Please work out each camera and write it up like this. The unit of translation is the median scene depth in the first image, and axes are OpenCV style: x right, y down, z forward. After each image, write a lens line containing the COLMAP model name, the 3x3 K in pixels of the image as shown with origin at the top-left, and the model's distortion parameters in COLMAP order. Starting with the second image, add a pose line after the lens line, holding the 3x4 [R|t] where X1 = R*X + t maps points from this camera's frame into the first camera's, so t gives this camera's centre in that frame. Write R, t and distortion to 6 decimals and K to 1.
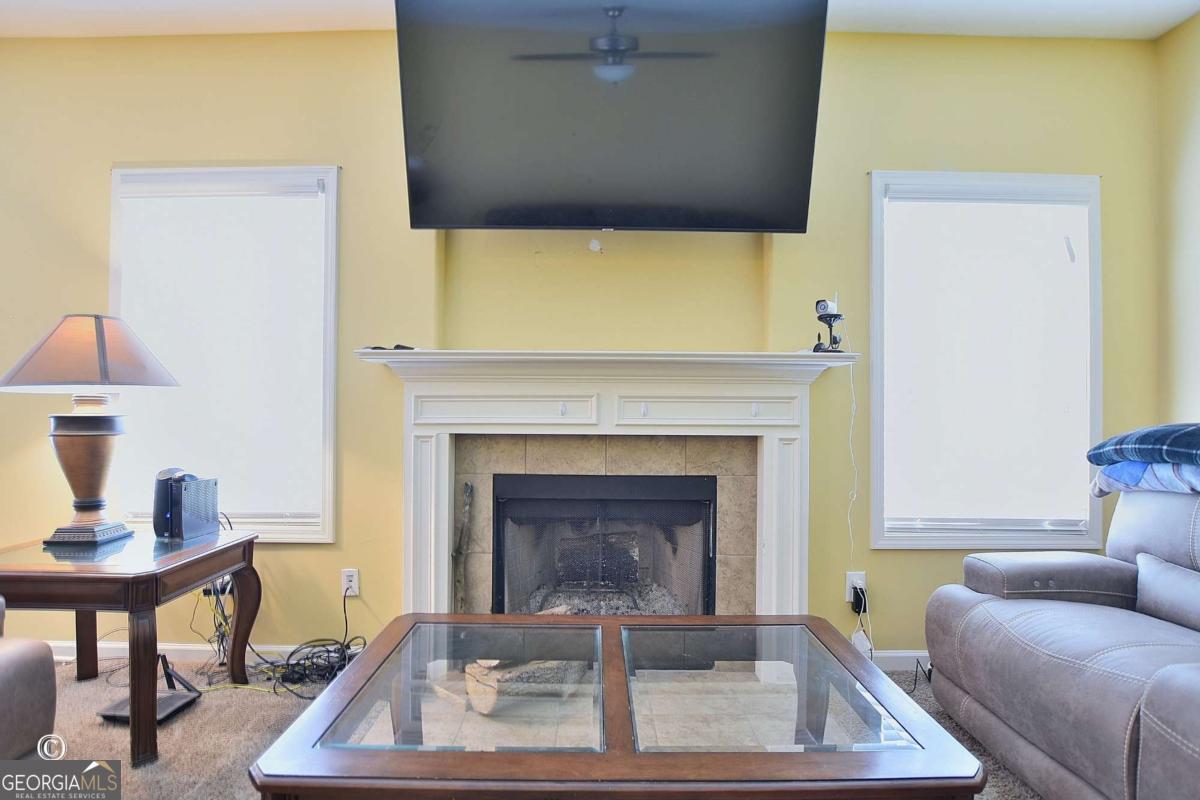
lens RADIAL K [[539.6, 0, 600.4], [0, 539.6, 407.7], [0, 0, 1]] dist [-0.024157, 0.000227]
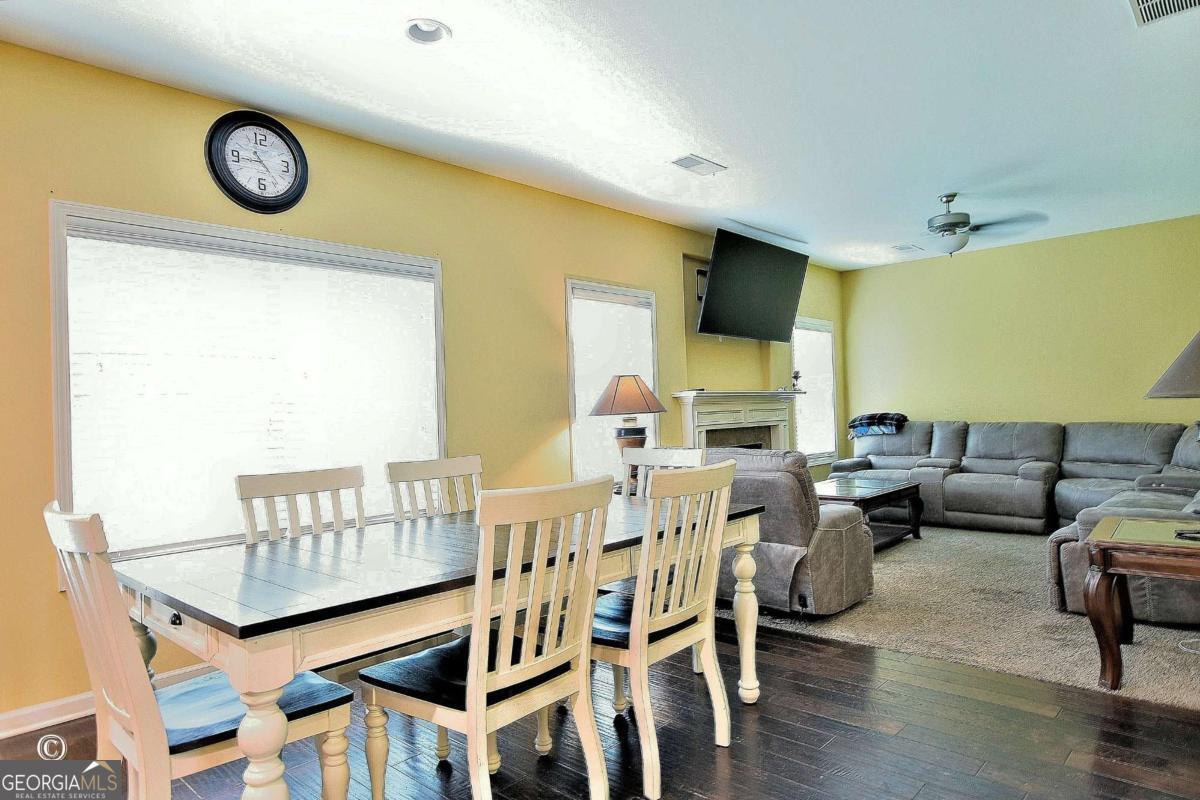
lens RADIAL K [[743.4, 0, 598.8], [0, 743.4, 400.2], [0, 0, 1]] dist [-0.001442, 0.000040]
pose [[0.670330, -0.019090, 0.741817, -2.675930], [0.031062, 0.999515, -0.002347, -0.073050], [-0.741413, 0.024616, 0.670598, -0.639333]]
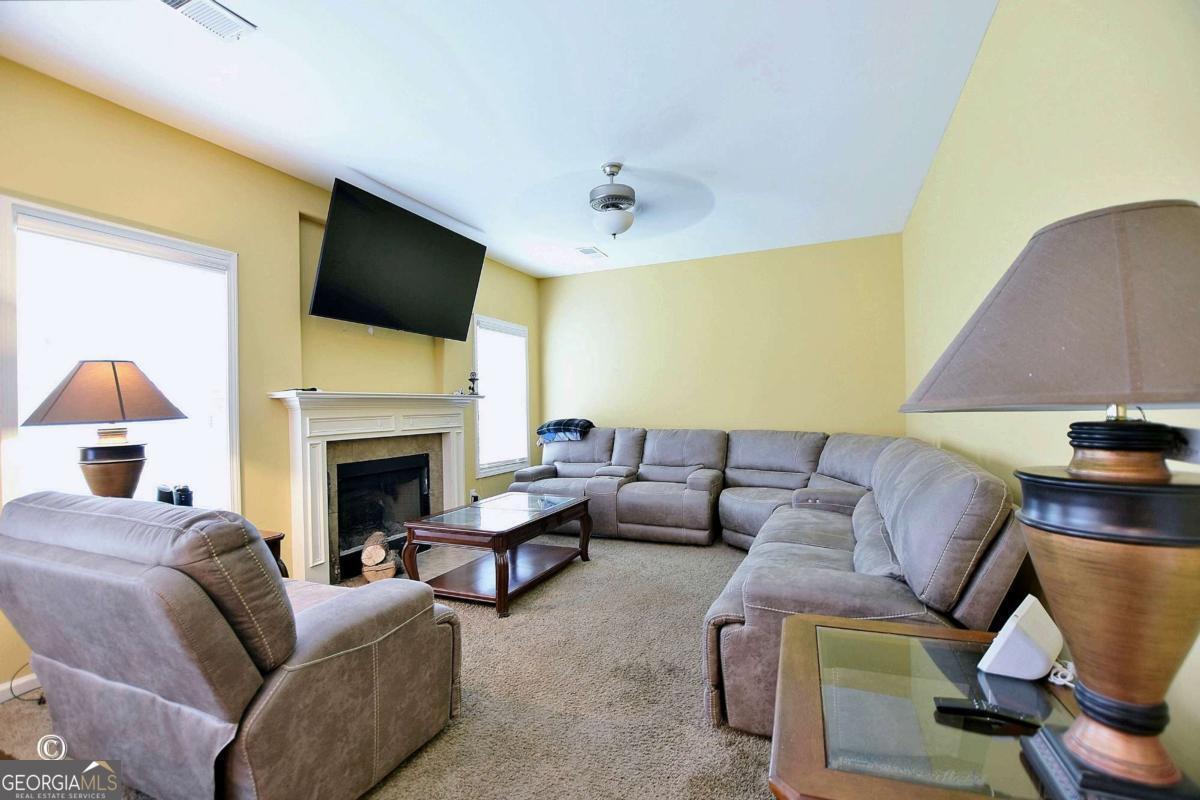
lens RADIAL K [[539.6, 0, 607.9], [0, 539.6, 396.3], [0, 0, 1]] dist [-0.024157, 0.000227]
pose [[0.385041, 0.003049, 0.922895, -1.429434], [0.015251, 0.999837, -0.009666, -0.059505], [-0.922774, 0.017797, 0.384931, -0.417862]]
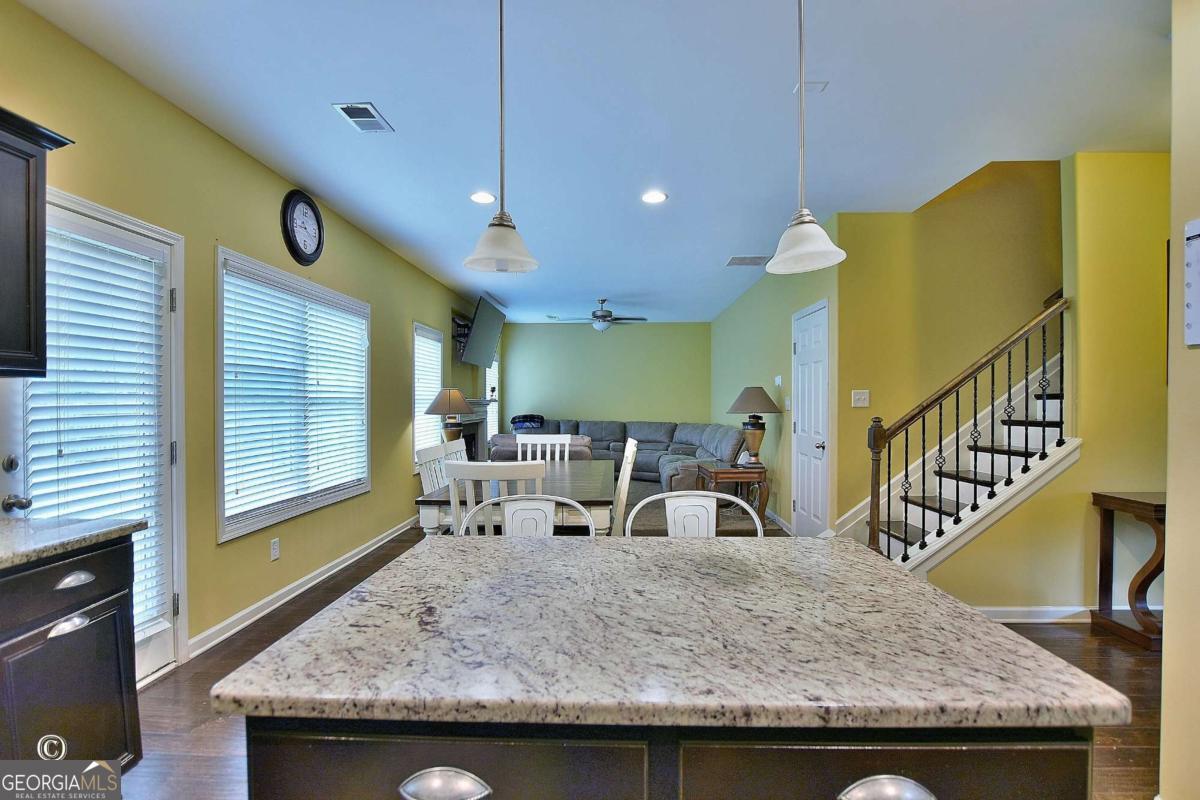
lens RADIAL K [[578.3, 0, 612.6], [0, 578.3, 402.7], [0, 0, 1]] dist [0.001638, 0.000047]
pose [[0.016693, -0.009964, 0.999811, -3.668477], [-0.006734, 0.999927, 0.010077, -0.122043], [-0.999838, -0.006901, 0.016625, 0.022176]]
